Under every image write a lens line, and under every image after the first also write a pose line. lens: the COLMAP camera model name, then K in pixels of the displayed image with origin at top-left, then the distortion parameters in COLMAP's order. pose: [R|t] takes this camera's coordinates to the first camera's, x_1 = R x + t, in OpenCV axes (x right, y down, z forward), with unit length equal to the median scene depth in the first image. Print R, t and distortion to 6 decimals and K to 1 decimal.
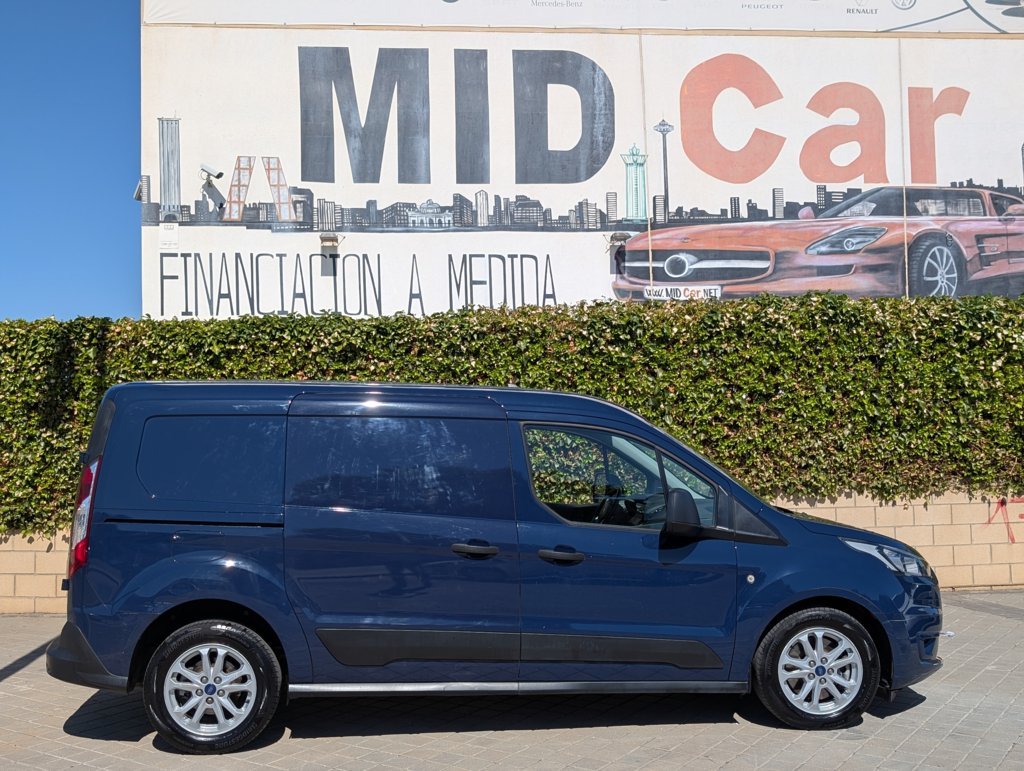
lens RADIAL K [[1142.3, 0, 515.4], [0, 1142.3, 390.3], [0, 0, 1]] dist [0.019983, 0.000000]
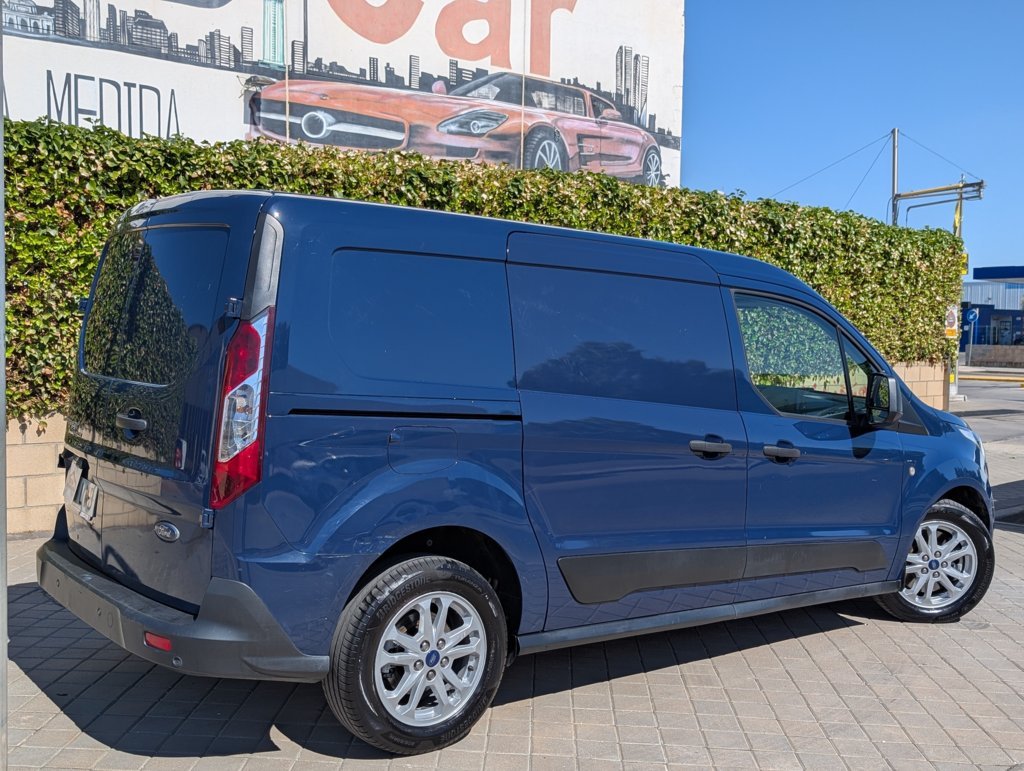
lens RADIAL K [[1142.3, 0, 511.6], [0, 1142.3, 383.4], [0, 0, 1]] dist [0.019983, 0.000000]
pose [[0.840570, 0.011315, 0.541585, -0.213246], [-0.061358, 0.995336, 0.074437, 0.016277], [-0.538217, -0.095800, 0.837344, 0.151561]]
